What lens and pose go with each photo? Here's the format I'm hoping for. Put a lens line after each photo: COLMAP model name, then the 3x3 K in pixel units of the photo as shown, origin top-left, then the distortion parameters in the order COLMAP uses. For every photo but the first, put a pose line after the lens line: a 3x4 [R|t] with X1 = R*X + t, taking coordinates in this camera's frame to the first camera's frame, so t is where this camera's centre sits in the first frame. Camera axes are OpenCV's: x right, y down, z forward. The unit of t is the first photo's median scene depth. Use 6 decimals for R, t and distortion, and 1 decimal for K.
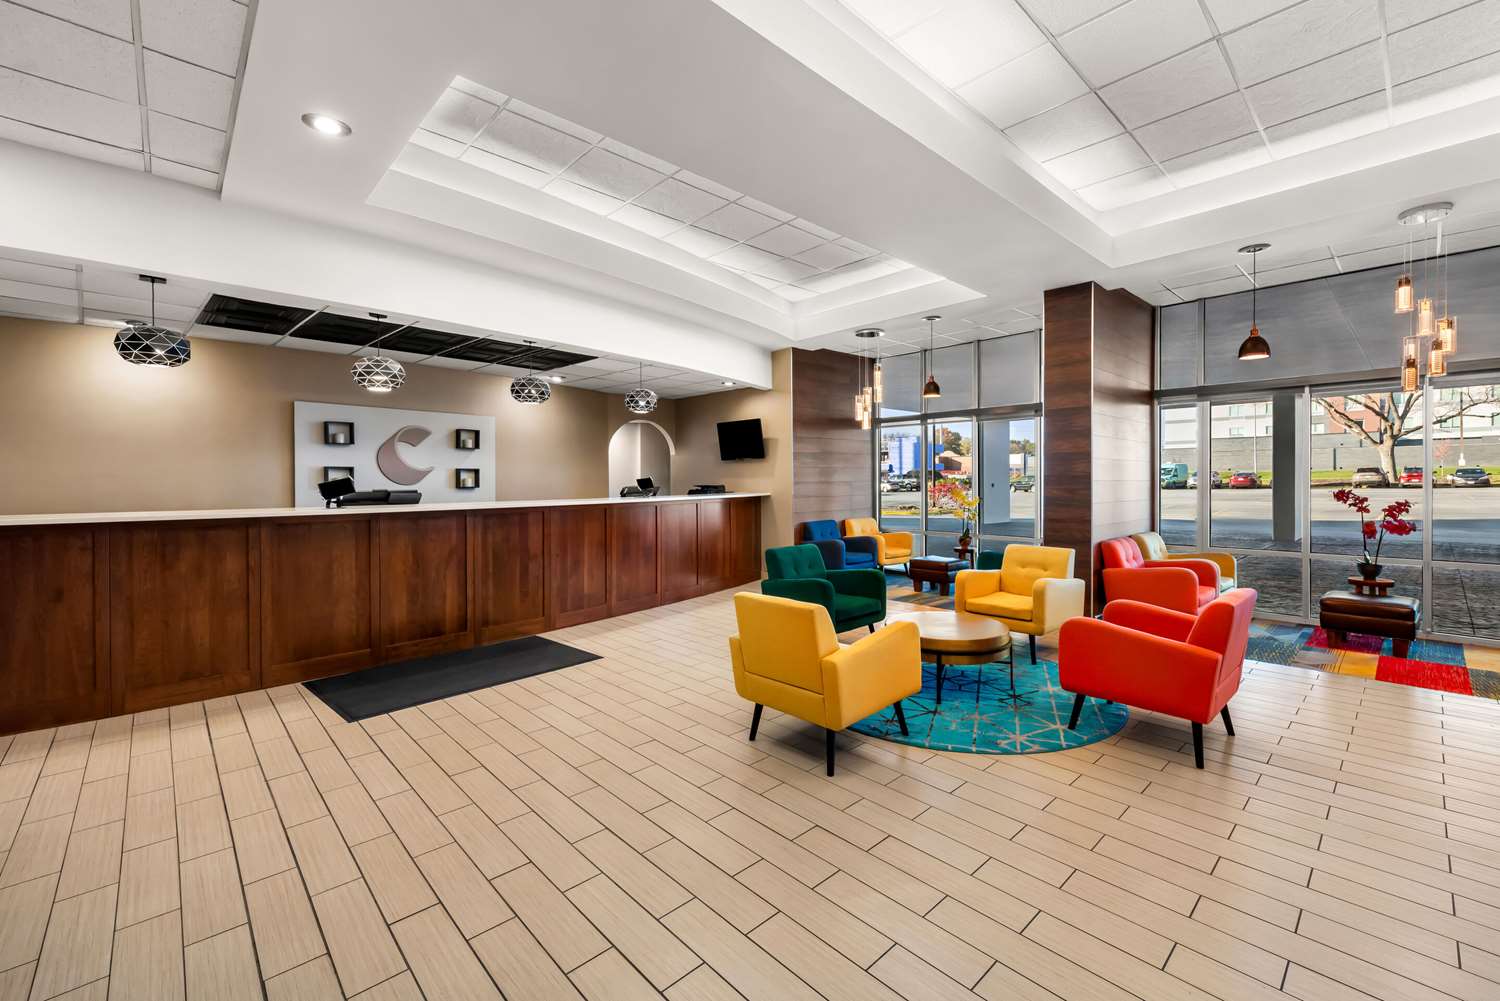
lens RADIAL K [[633.5, 0, 755.6], [0, 633.5, 478.7], [0, 0, 1]] dist [0.013008, -0.000046]
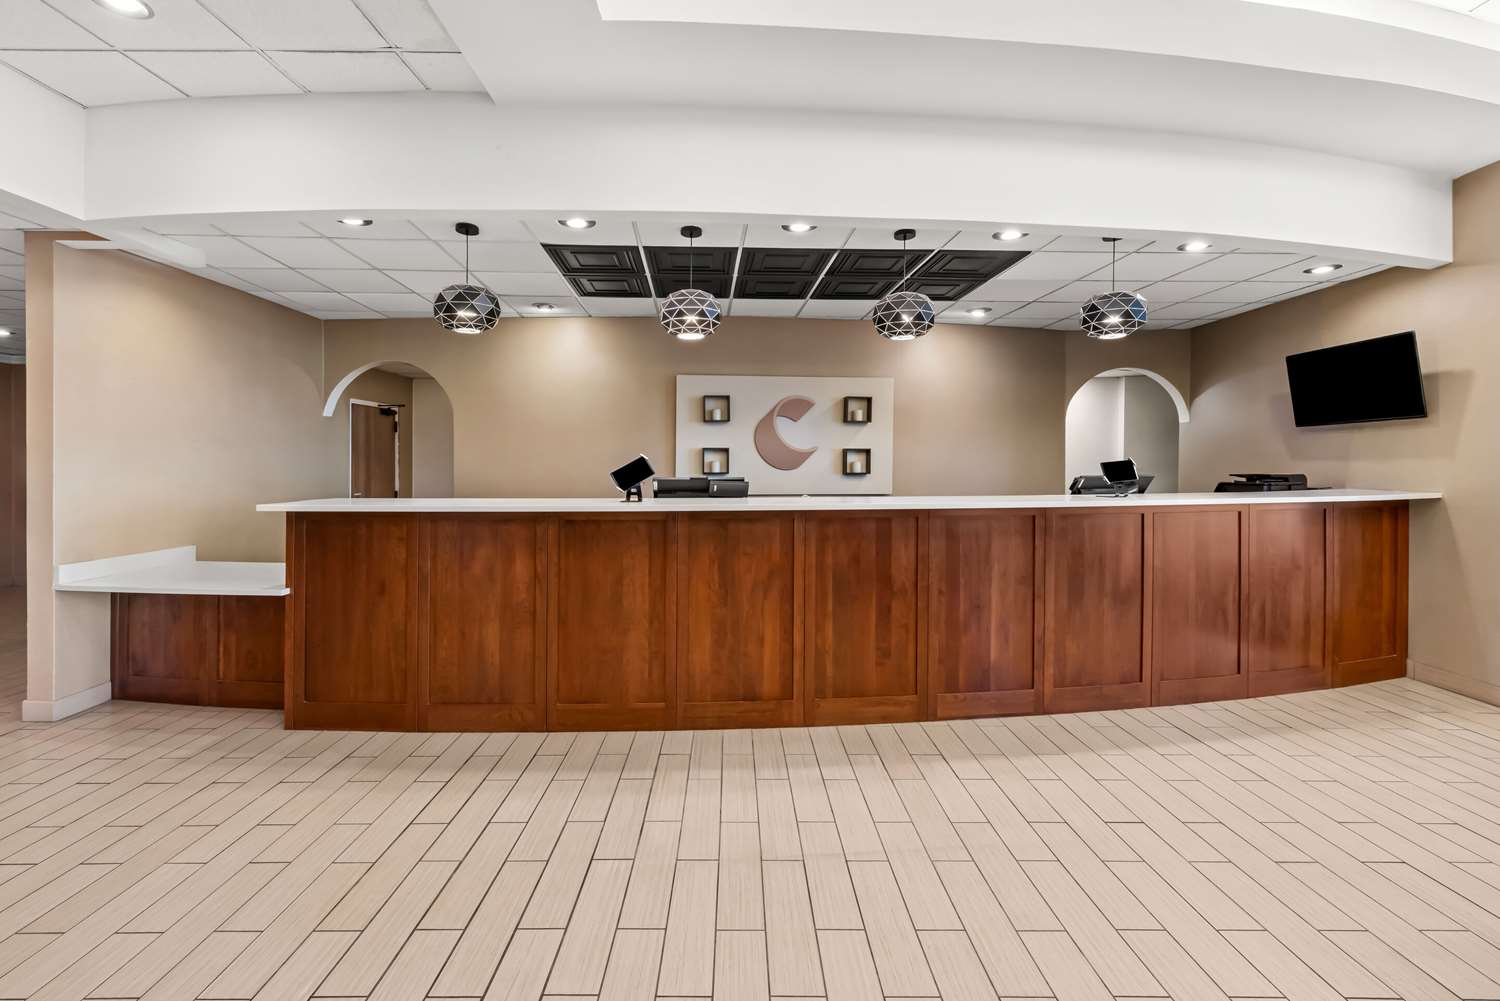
lens RADIAL K [[633.5, 0, 755.6], [0, 633.5, 478.7], [0, 0, 1]] dist [0.013008, -0.000046]
pose [[0.750219, 0.016737, -0.660977, -0.050444], [-0.000089, 0.999682, 0.025212, 0.000881], [0.661189, -0.018856, 0.749982, 0.403172]]
